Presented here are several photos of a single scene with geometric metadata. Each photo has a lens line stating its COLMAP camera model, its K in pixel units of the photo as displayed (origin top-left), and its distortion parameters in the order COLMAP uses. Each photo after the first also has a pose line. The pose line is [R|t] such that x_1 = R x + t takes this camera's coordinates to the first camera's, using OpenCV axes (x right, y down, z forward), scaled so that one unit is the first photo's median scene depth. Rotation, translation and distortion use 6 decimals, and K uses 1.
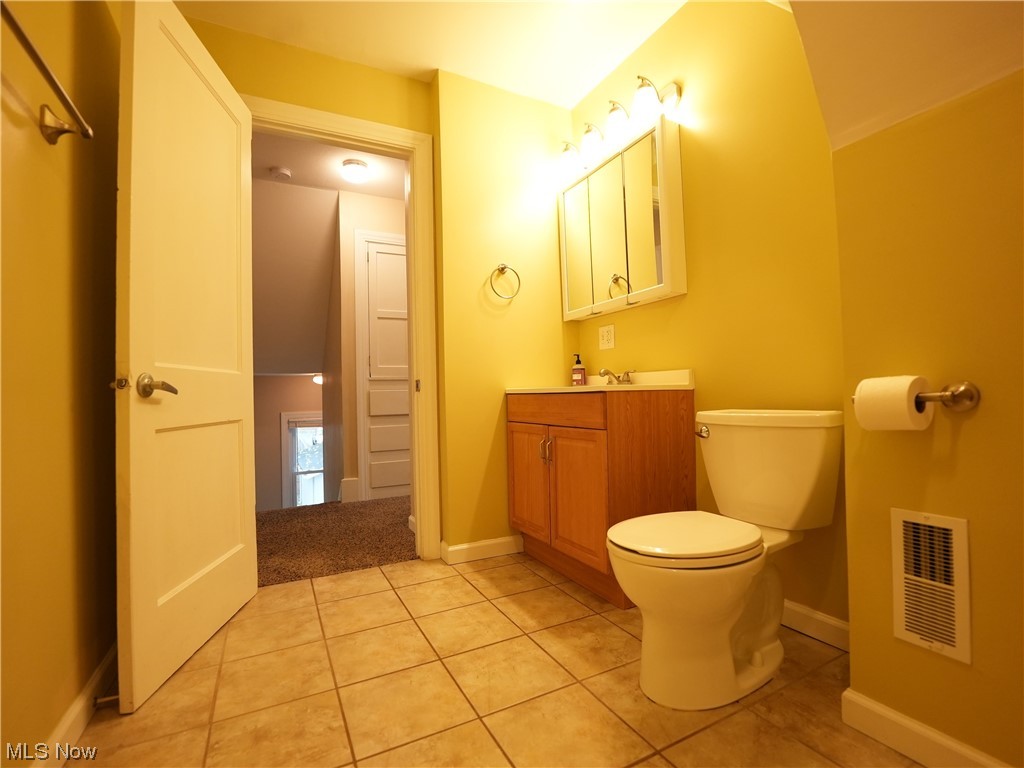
lens RADIAL K [[469.4, 0, 508.3], [0, 469.4, 384.0], [0, 0, 1]] dist [-0.029338, 0.002618]
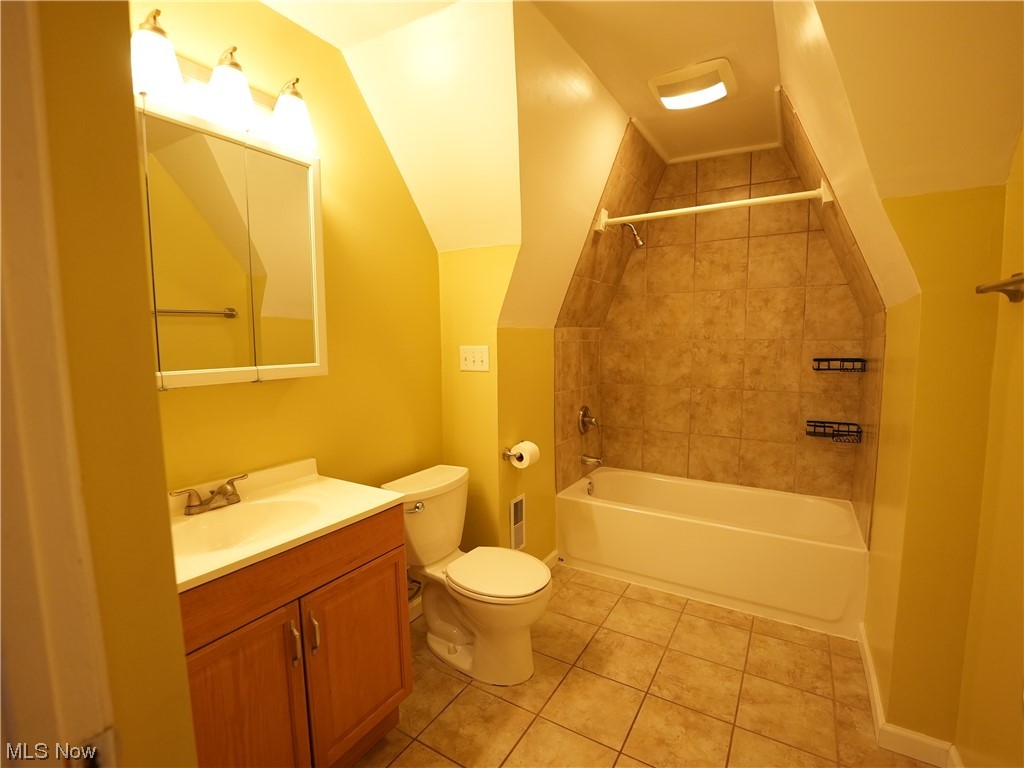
lens RADIAL K [[469.4, 0, 509.4], [0, 469.4, 385.6], [0, 0, 1]] dist [-0.029338, 0.002618]
pose [[-0.515647, -0.057376, 0.854878, -0.906364], [-0.001353, 0.997809, 0.066152, -0.370440], [-0.856800, 0.032955, -0.514594, 1.821270]]
